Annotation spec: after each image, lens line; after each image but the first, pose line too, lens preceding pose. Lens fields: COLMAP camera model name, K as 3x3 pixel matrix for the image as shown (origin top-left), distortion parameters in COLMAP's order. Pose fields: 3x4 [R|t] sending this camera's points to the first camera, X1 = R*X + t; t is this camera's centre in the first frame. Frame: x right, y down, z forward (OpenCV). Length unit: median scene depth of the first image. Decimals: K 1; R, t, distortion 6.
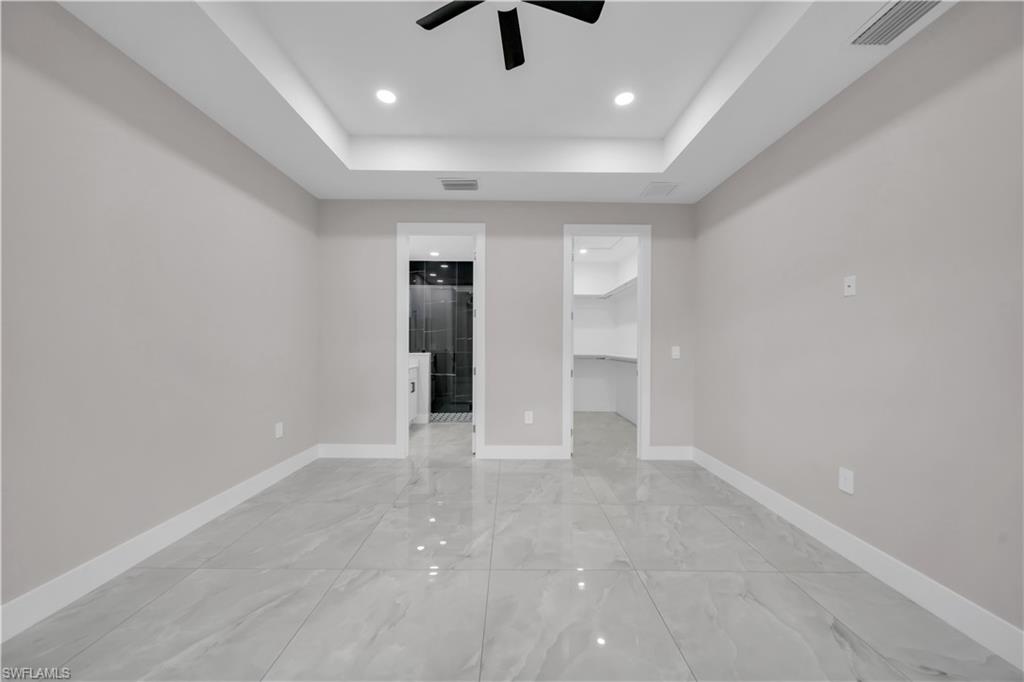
lens RADIAL K [[352.7, 0, 512.5], [0, 352.7, 347.2], [0, 0, 1]] dist [0.002806, -0.002116]
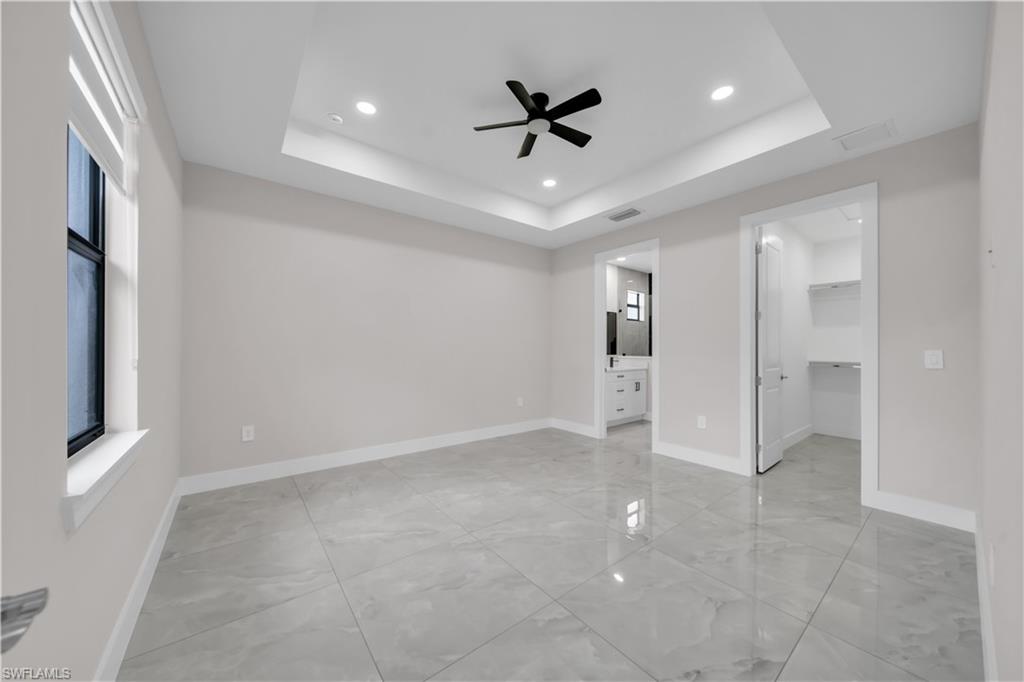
lens RADIAL K [[352.7, 0, 512.5], [0, 352.7, 347.2], [0, 0, 1]] dist [0.002806, -0.002116]
pose [[0.617473, -0.007998, -0.786551, 0.575519], [-0.003970, 0.999904, -0.013283, 0.005030], [0.786582, 0.011325, 0.617382, -0.031669]]
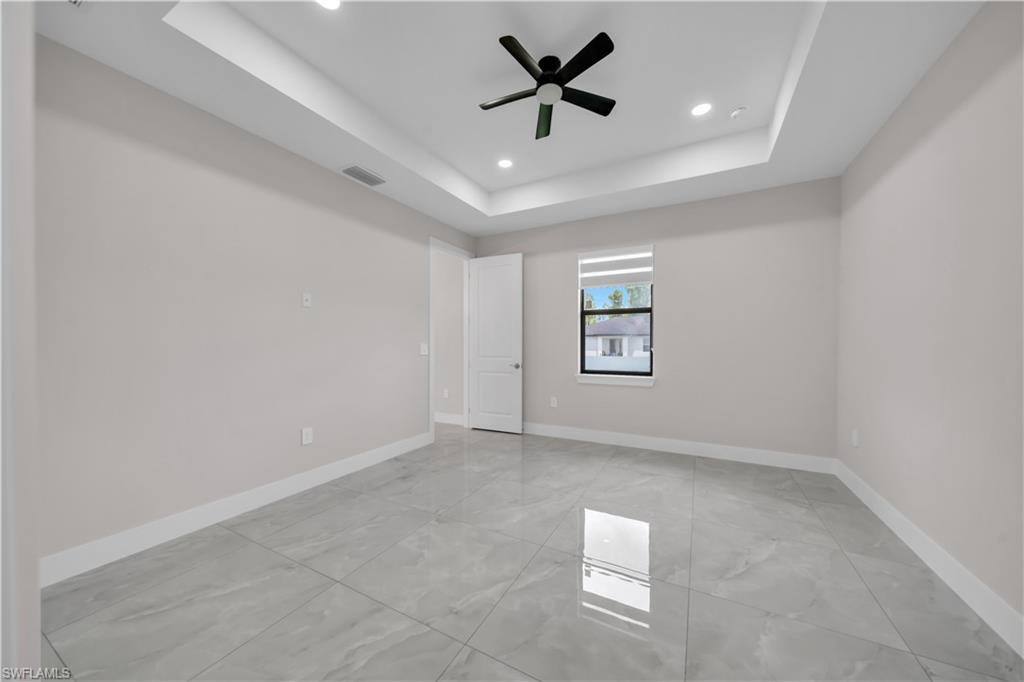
lens RADIAL K [[352.7, 0, 512.5], [0, 352.7, 347.2], [0, 0, 1]] dist [0.002806, -0.002116]
pose [[-0.882898, -0.014364, 0.469345, -0.287020], [-0.006156, 0.999800, 0.019017, -0.008699], [-0.469524, 0.013901, -0.882810, 1.174878]]
